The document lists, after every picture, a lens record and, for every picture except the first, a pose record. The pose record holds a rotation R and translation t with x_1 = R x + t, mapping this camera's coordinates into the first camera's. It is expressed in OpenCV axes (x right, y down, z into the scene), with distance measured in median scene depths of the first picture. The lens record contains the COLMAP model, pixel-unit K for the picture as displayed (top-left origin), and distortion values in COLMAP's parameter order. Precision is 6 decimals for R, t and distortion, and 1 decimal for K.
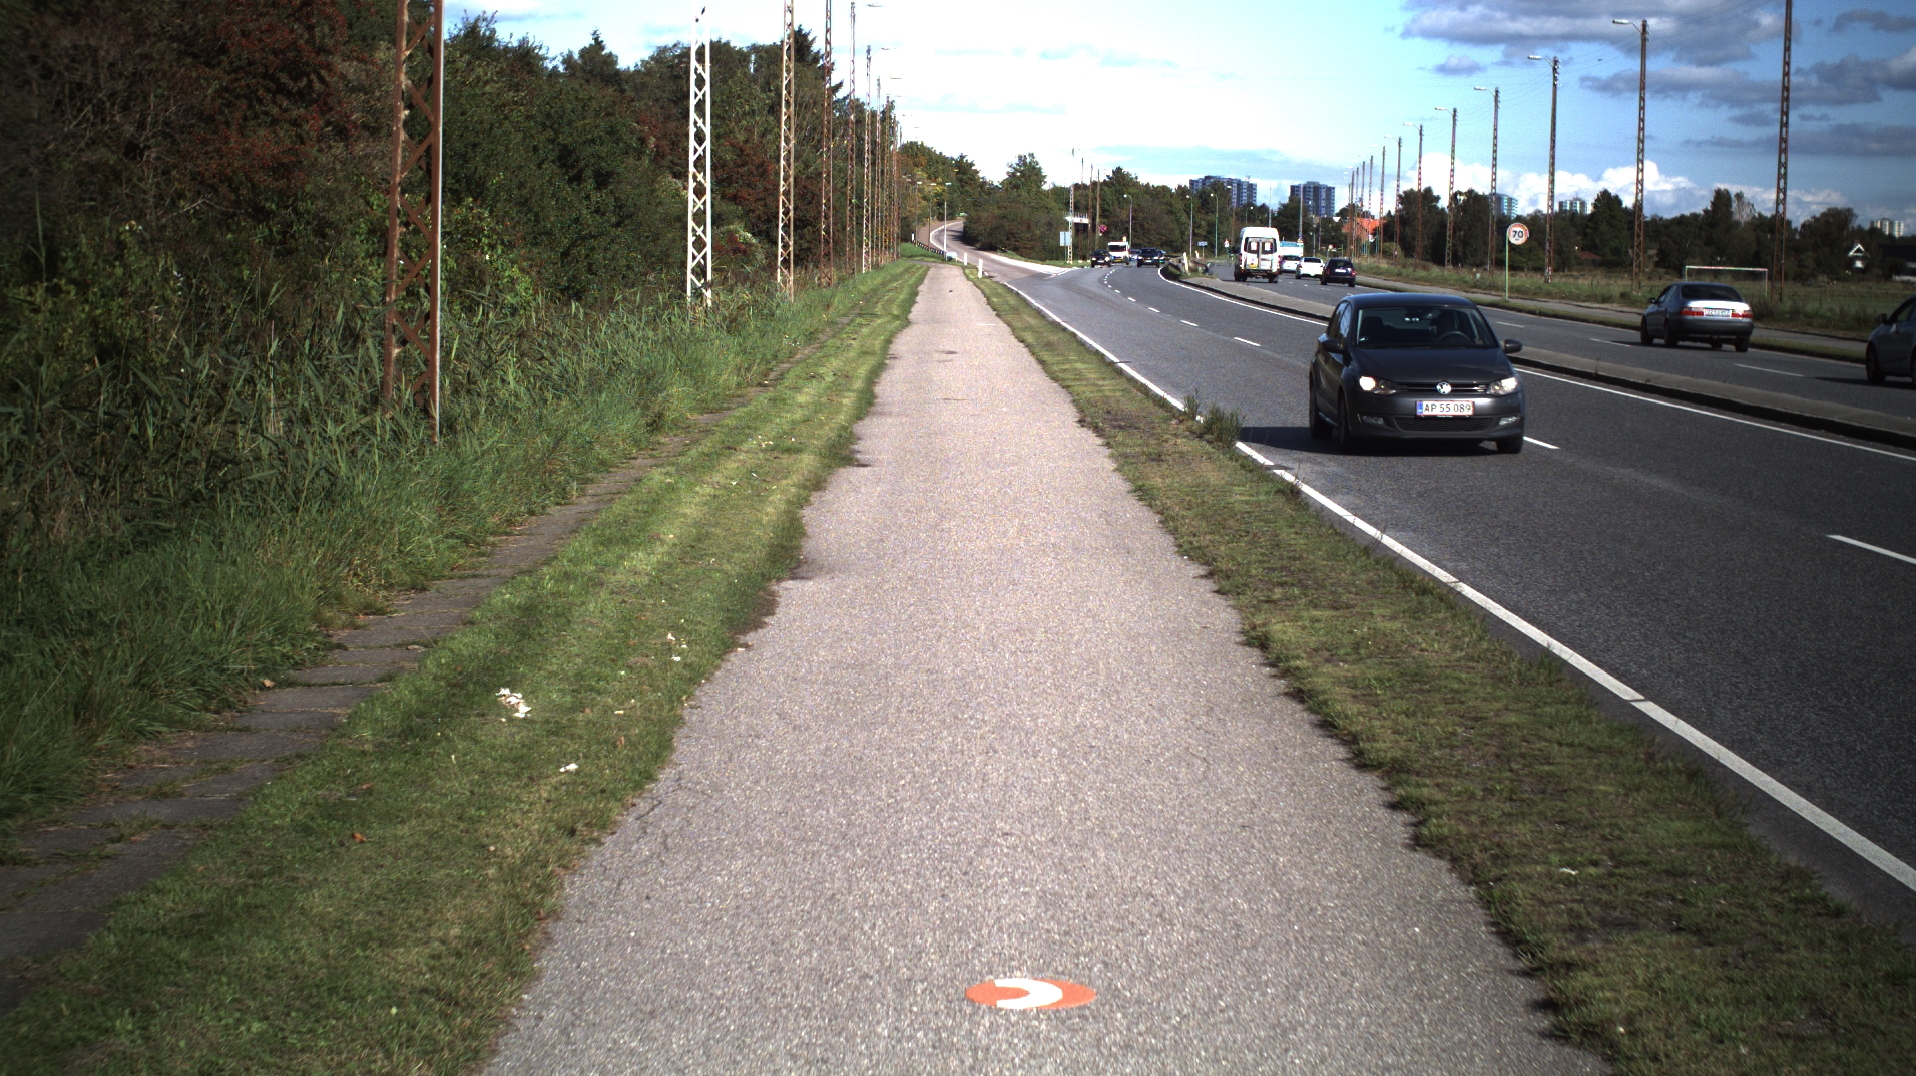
lens RADIAL K [[3319.3, 0, 960.0], [0, 3319.3, 576.2], [0, 0, 1]] dist [-0.212996, -0.021325]
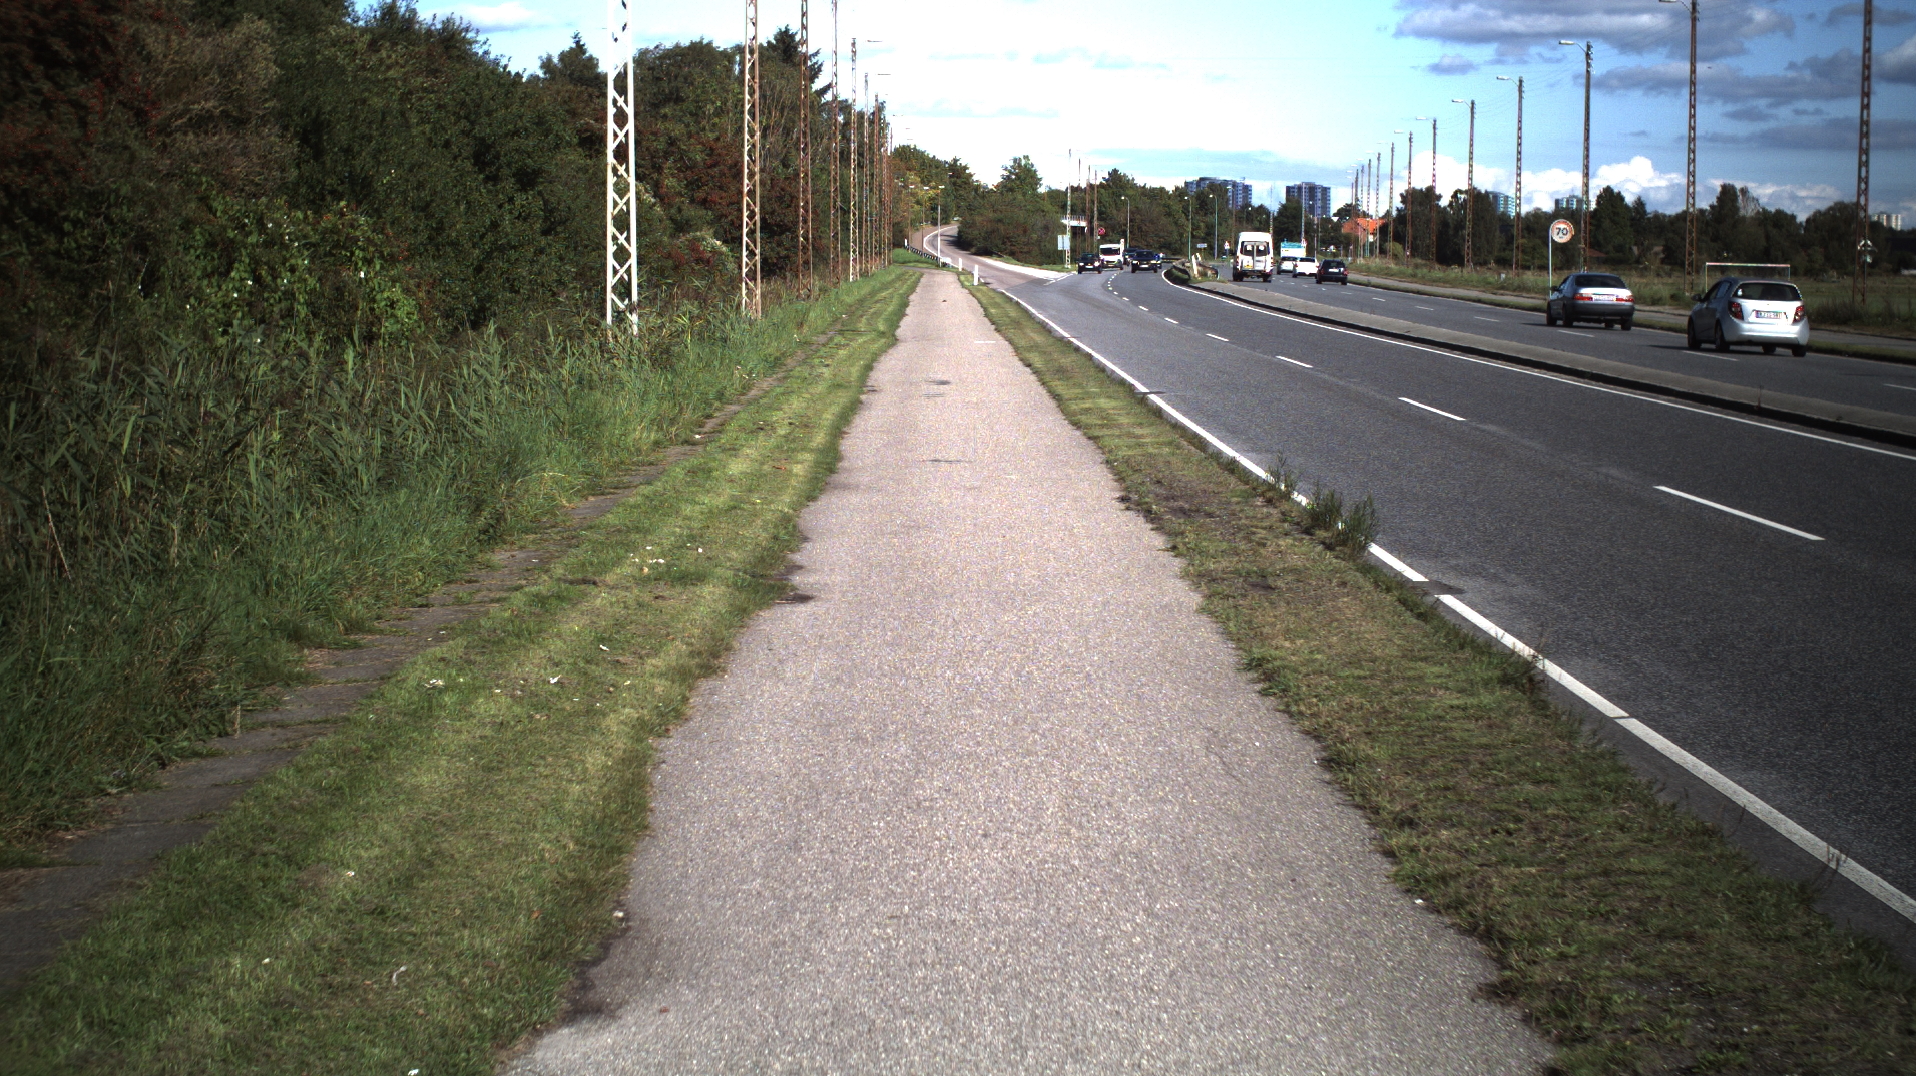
lens RADIAL K [[3205.0, 0, 958.0], [0, 3205.0, 538.0], [0, 0, 1]] dist [-0.229563, 0.047129]
pose [[0.999929, -0.011891, -0.000221, 0.000223], [0.011889, 0.999882, -0.009753, -0.006714], [0.000337, 0.009750, 0.999952, 0.065631]]
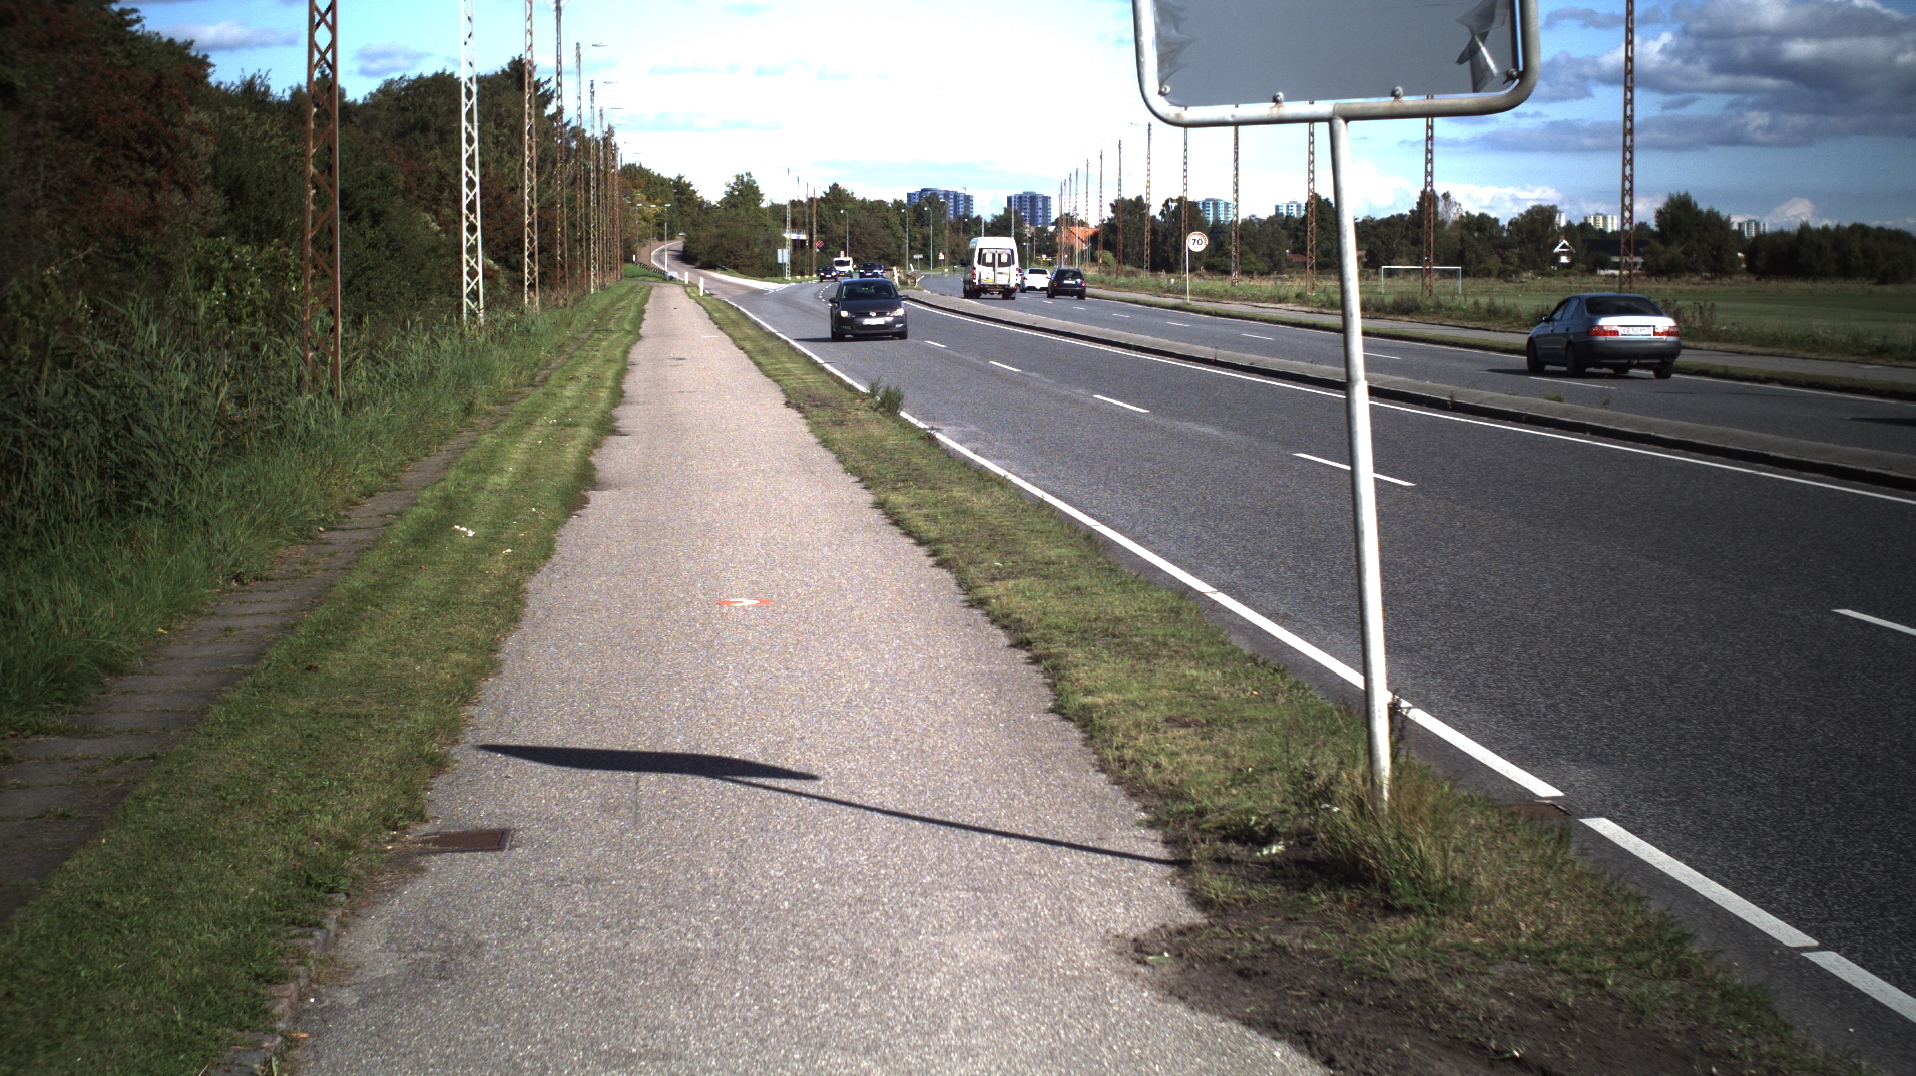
lens RADIAL K [[3470.5, 0, 958.0], [0, 3470.5, 538.0], [0, 0, 1]] dist [-0.285564, 0.351762]
pose [[0.996495, -0.028643, 0.078593, -0.001004], [0.030147, 0.999383, -0.018023, 0.006712], [-0.078029, 0.020329, 0.996744, -0.073471]]
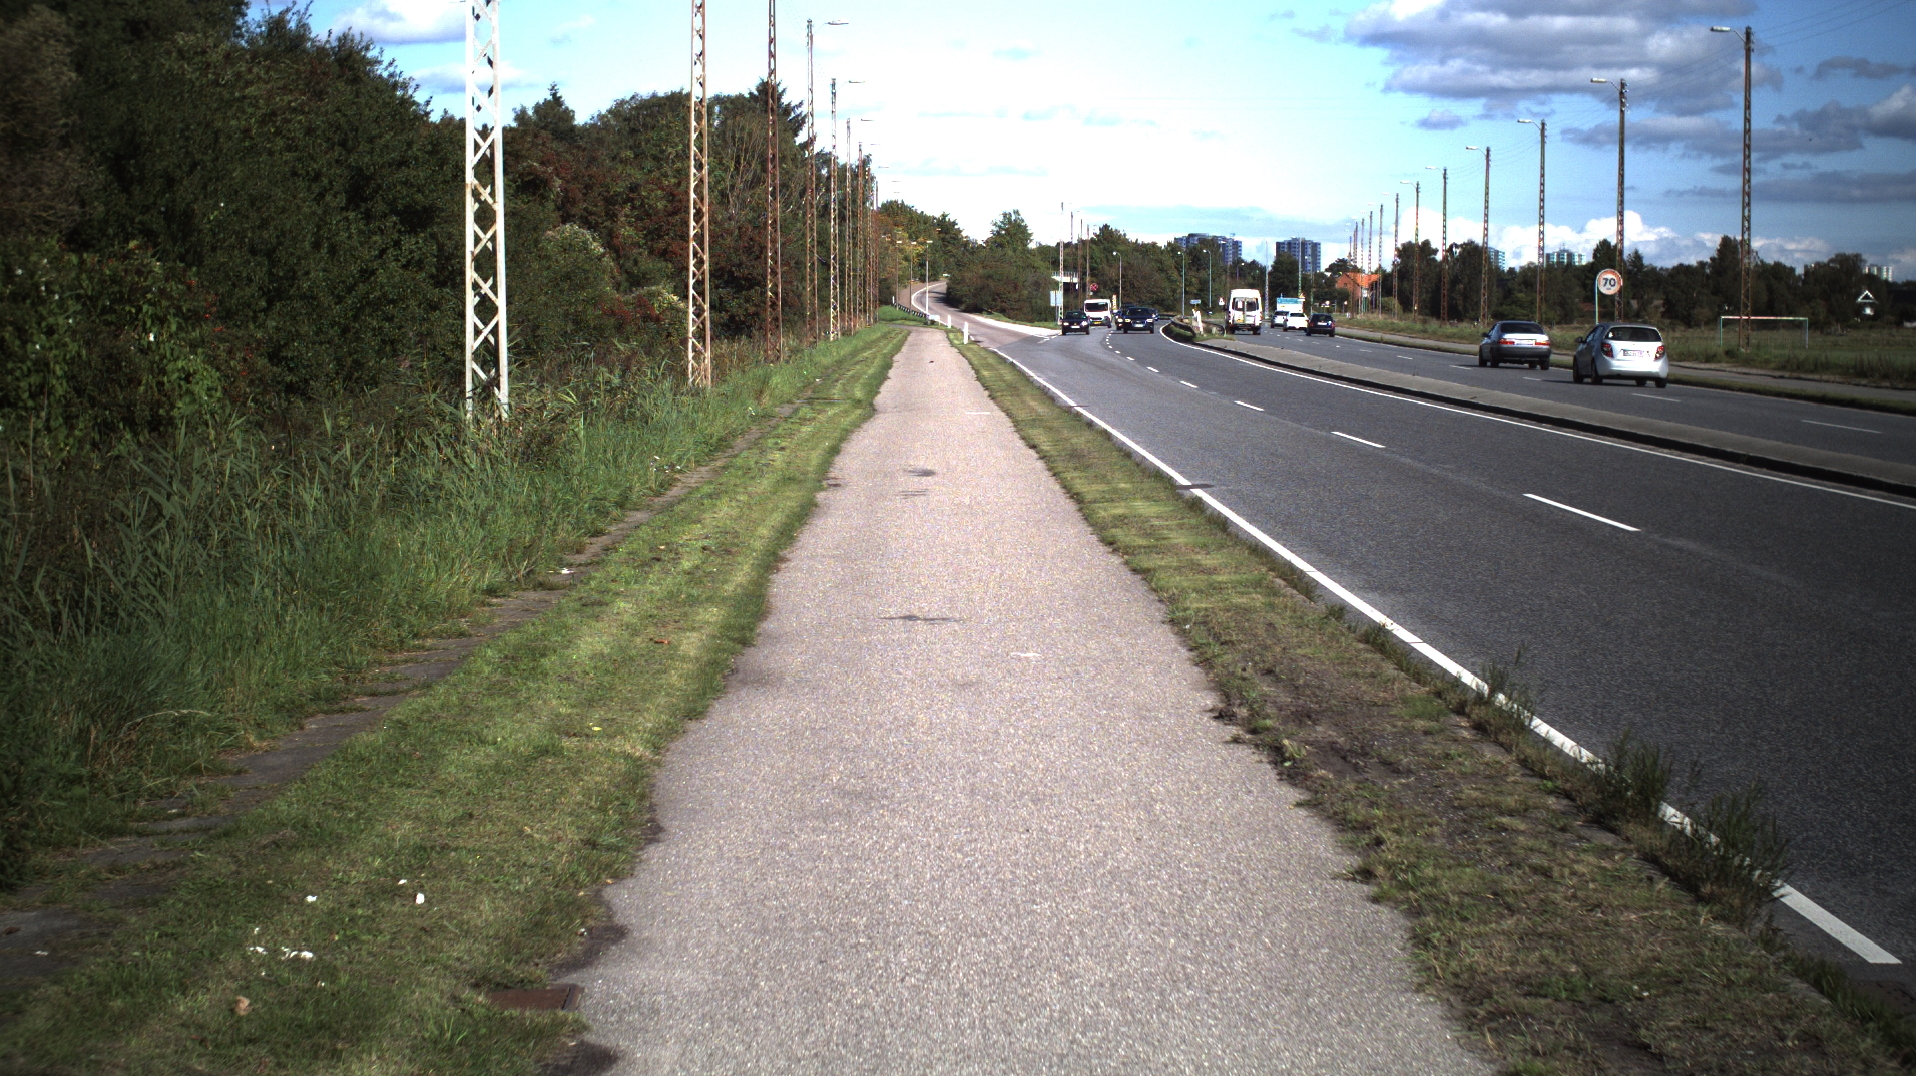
lens RADIAL K [[3097.5, 0, 961.0], [0, 3097.5, 516.4], [0, 0, 1]] dist [-0.231940, 0.008735]
pose [[0.999861, -0.016162, 0.004102, 0.000458], [0.016286, 0.999345, -0.032323, -0.012460], [-0.003577, 0.032386, 0.999469, 0.126873]]
